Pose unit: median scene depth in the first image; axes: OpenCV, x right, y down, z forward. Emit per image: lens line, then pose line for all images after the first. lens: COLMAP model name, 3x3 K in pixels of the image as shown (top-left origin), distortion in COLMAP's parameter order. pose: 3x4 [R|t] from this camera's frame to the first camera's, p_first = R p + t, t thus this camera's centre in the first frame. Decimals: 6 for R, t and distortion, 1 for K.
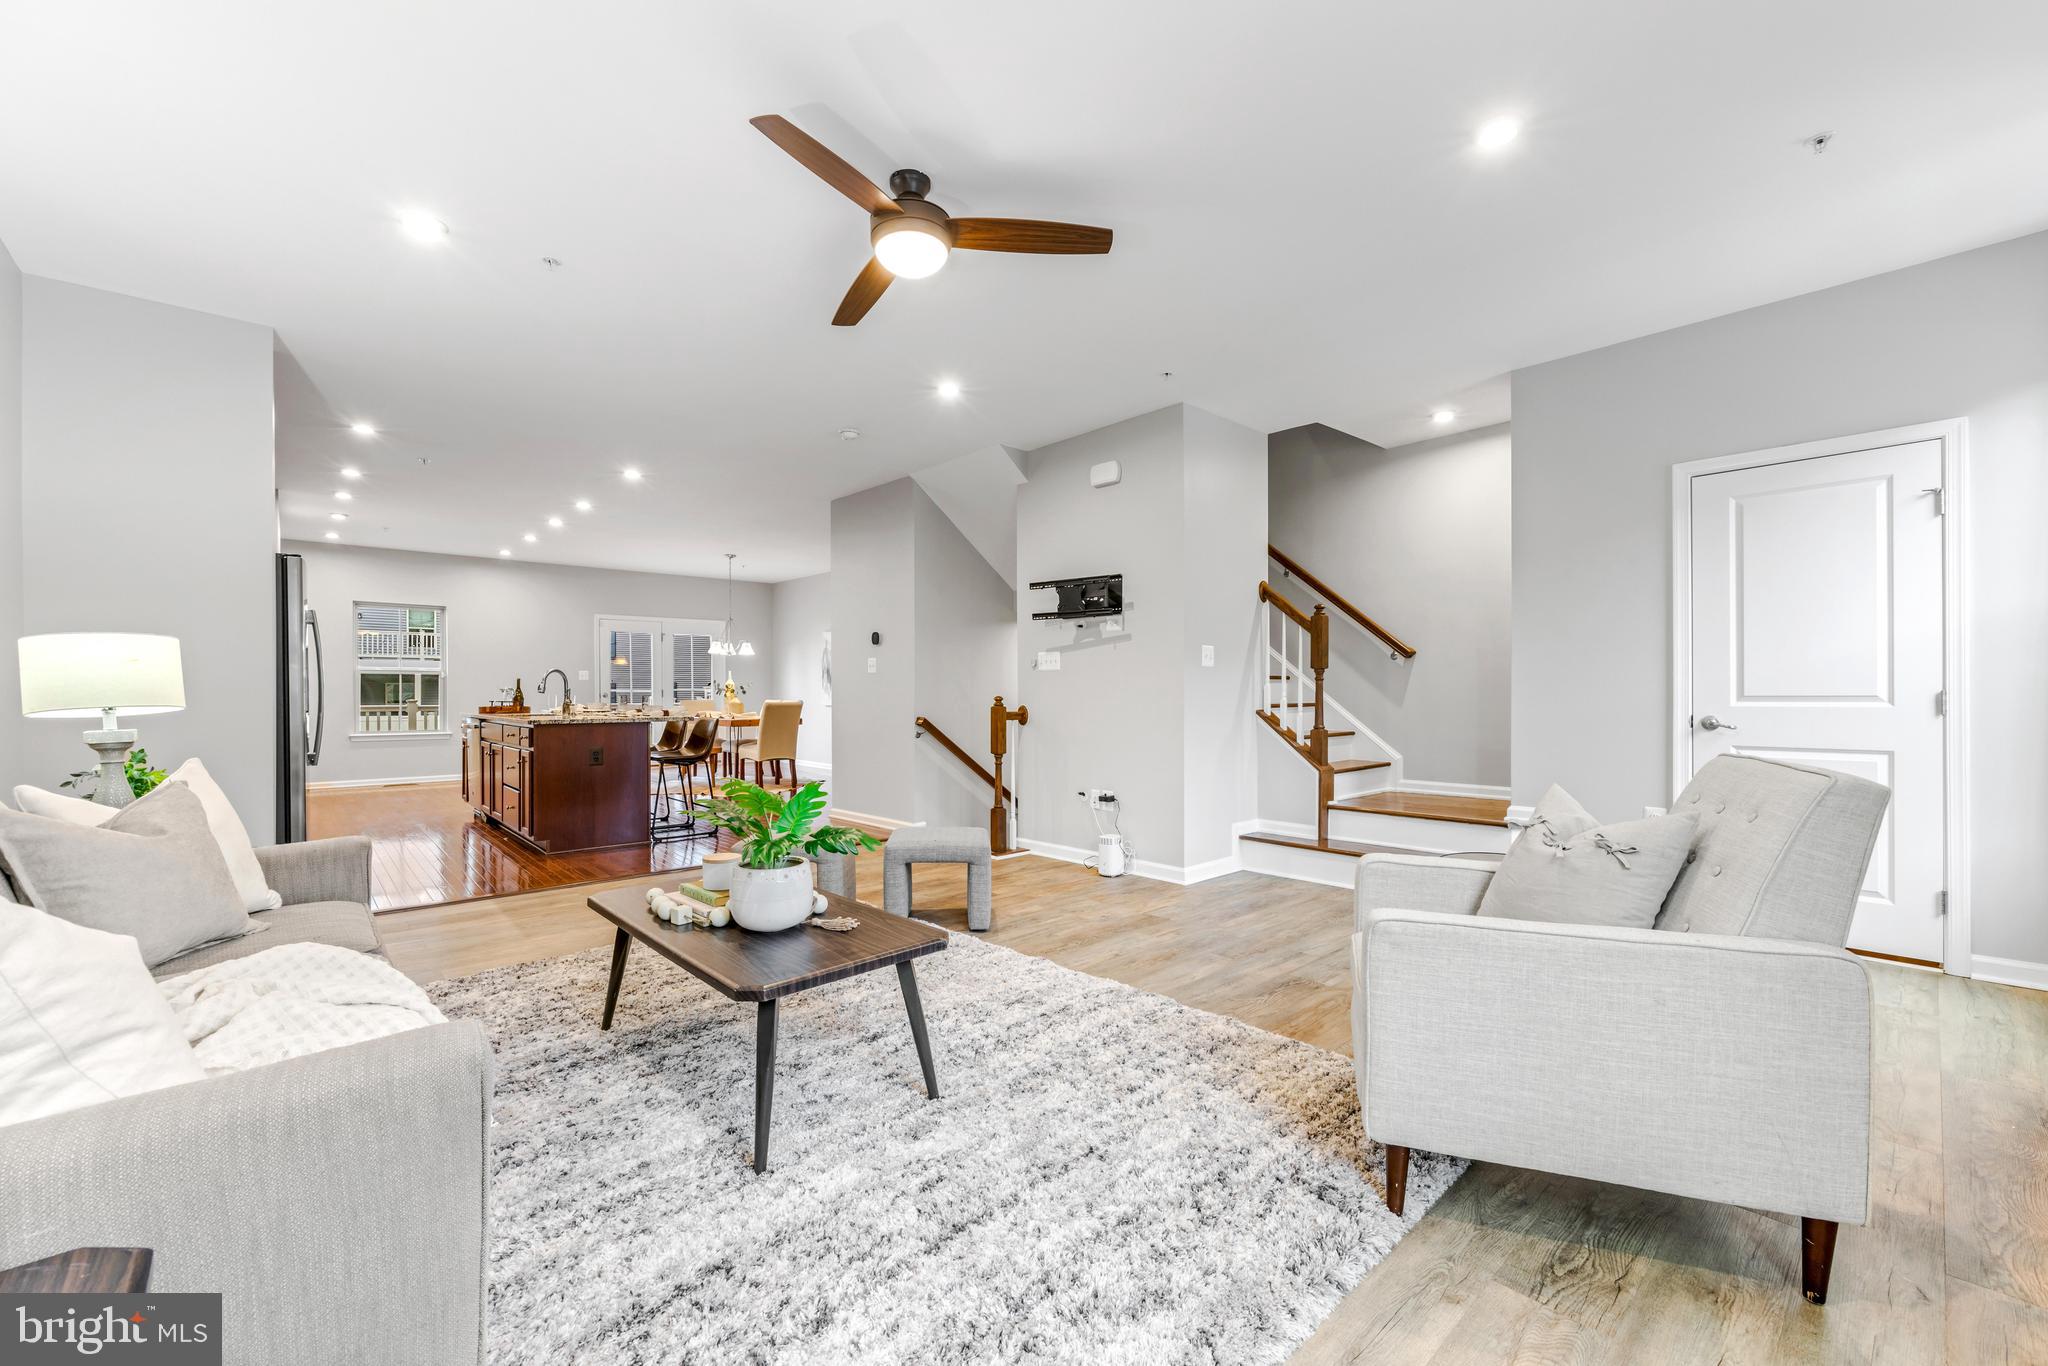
lens RADIAL K [[821.6, 0, 1033.4], [0, 821.6, 694.7], [0, 0, 1]] dist [0.000363, 0.000183]
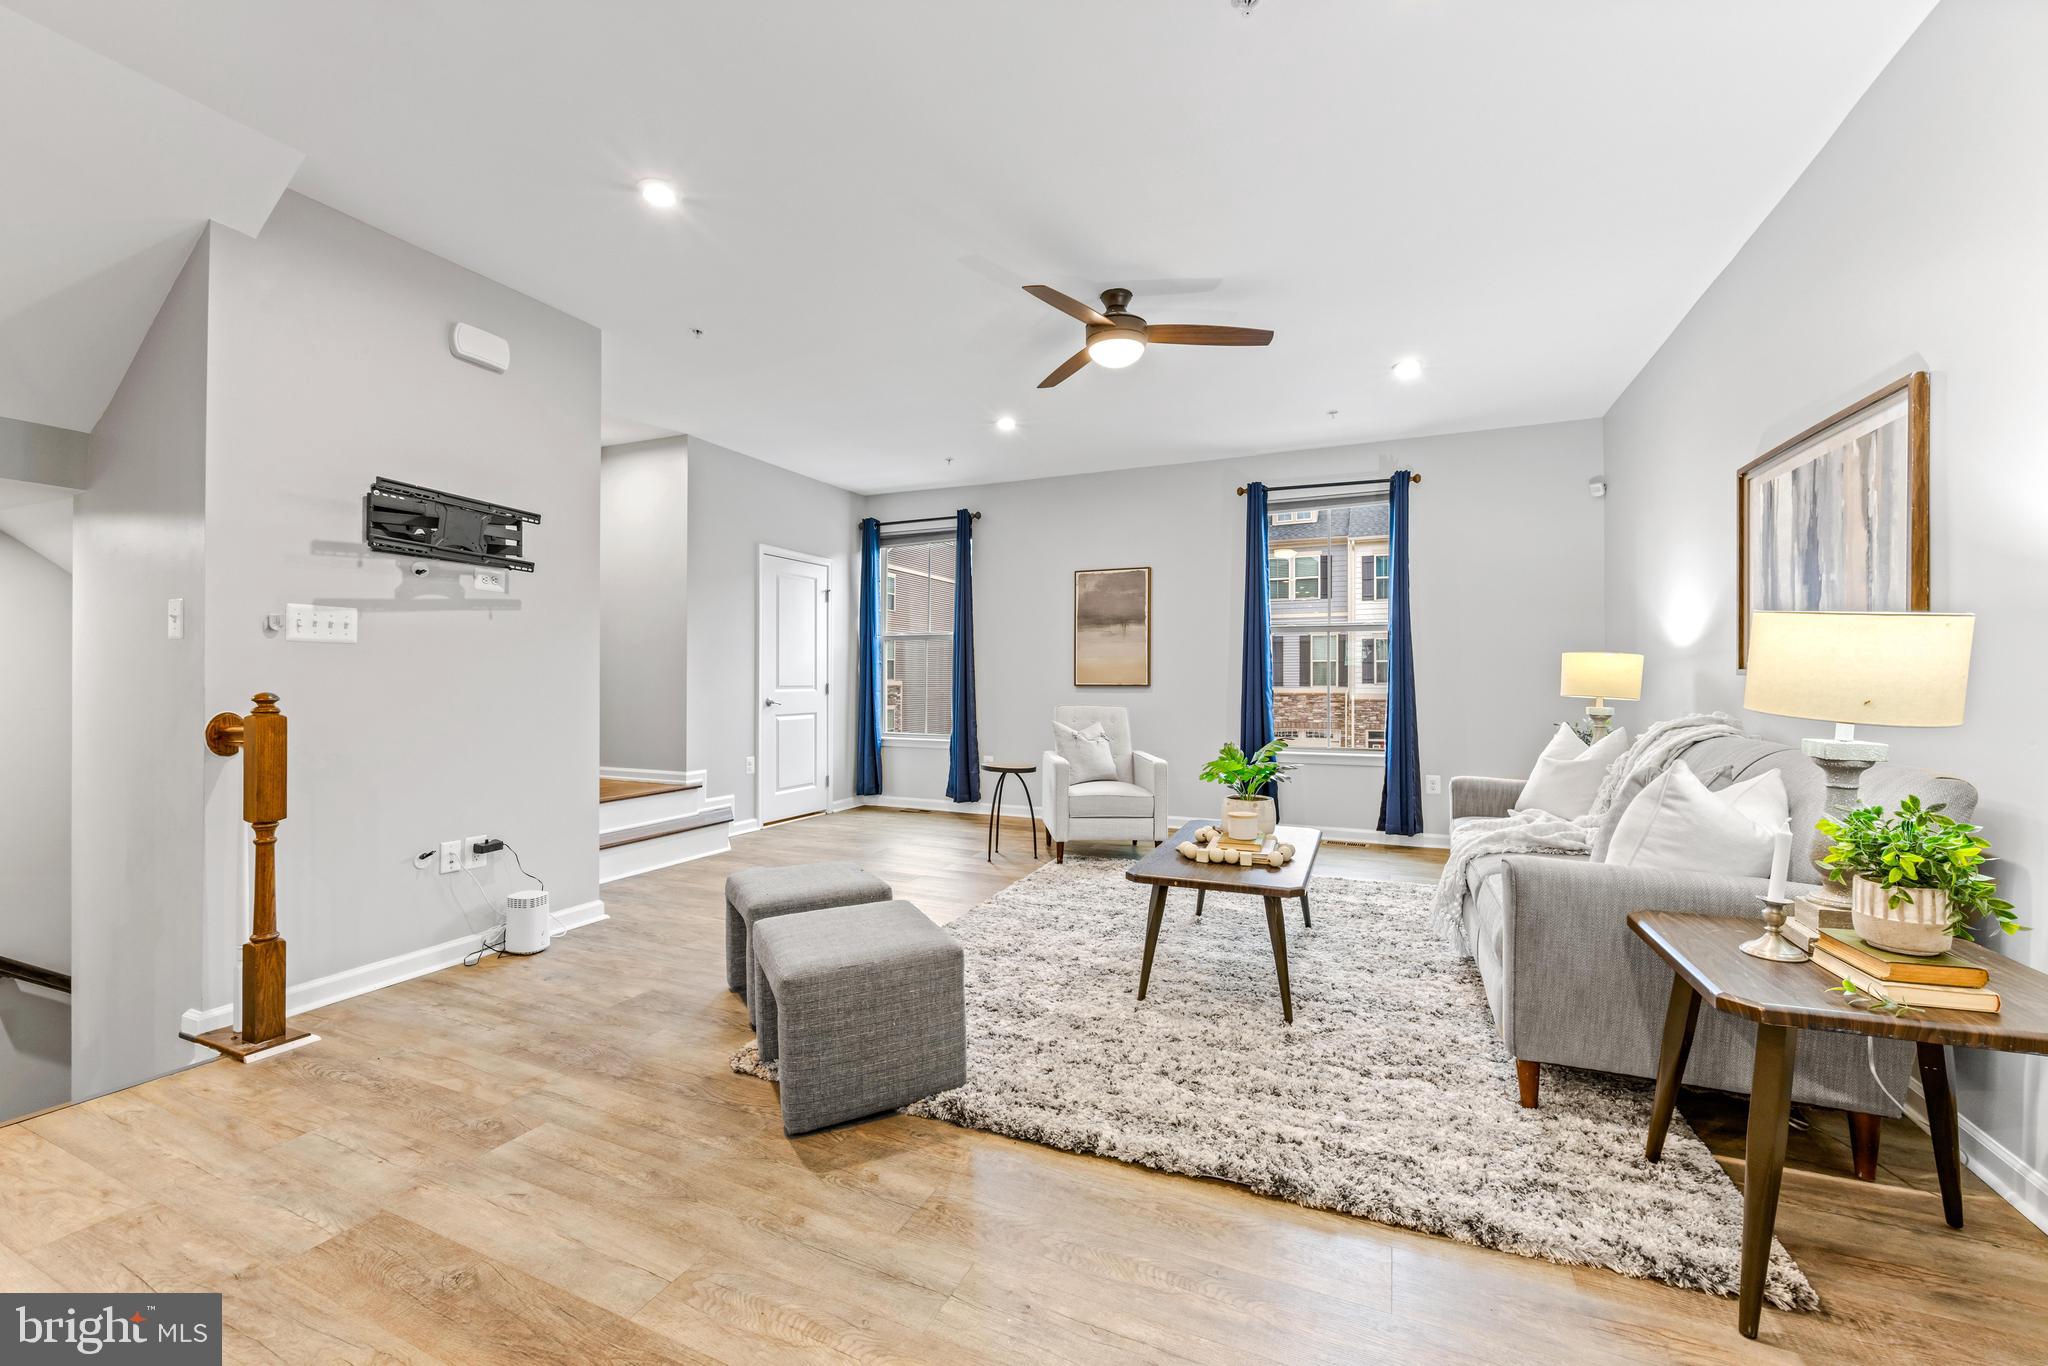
lens RADIAL K [[821.6, 0, 1026.6], [0, 821.6, 677.0], [0, 0, 1]] dist [0.000363, 0.000183]
pose [[-0.402619, 0.005909, 0.915348, -0.666385], [0.001517, 0.999982, -0.005788, -0.004081], [-0.915366, -0.000941, -0.402621, 0.850160]]
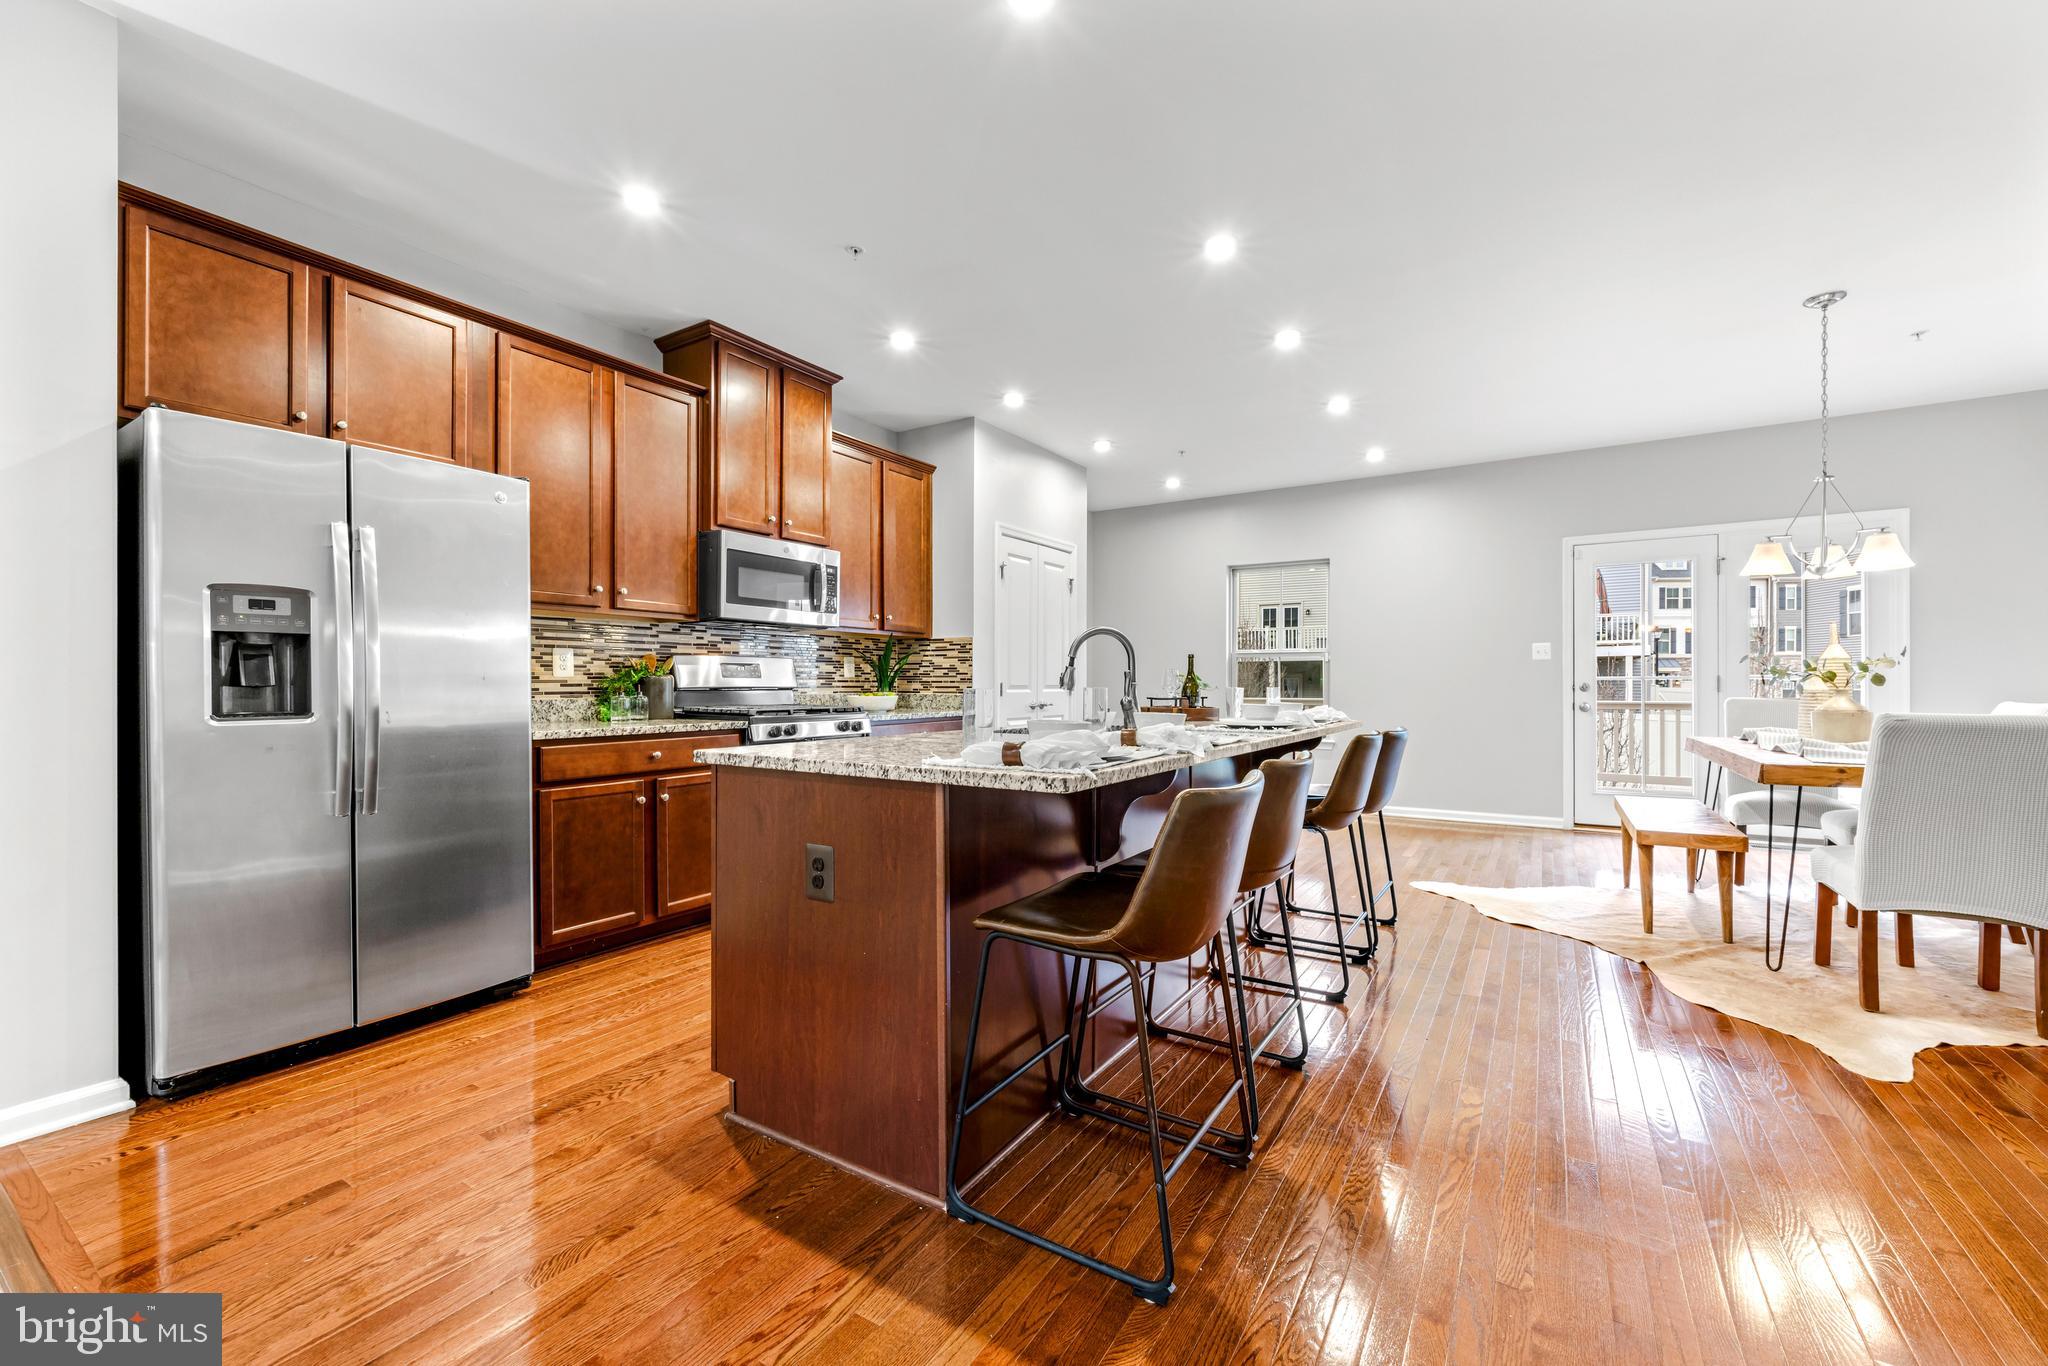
lens RADIAL K [[821.6, 0, 1034.4], [0, 821.6, 690.1], [0, 0, 1]] dist [0.000363, 0.000183]
pose [[0.273387, 0.007334, -0.961876, -0.216512], [-0.001542, 0.999973, 0.007186, -0.000703], [0.961903, -0.000482, 0.273391, 1.085363]]
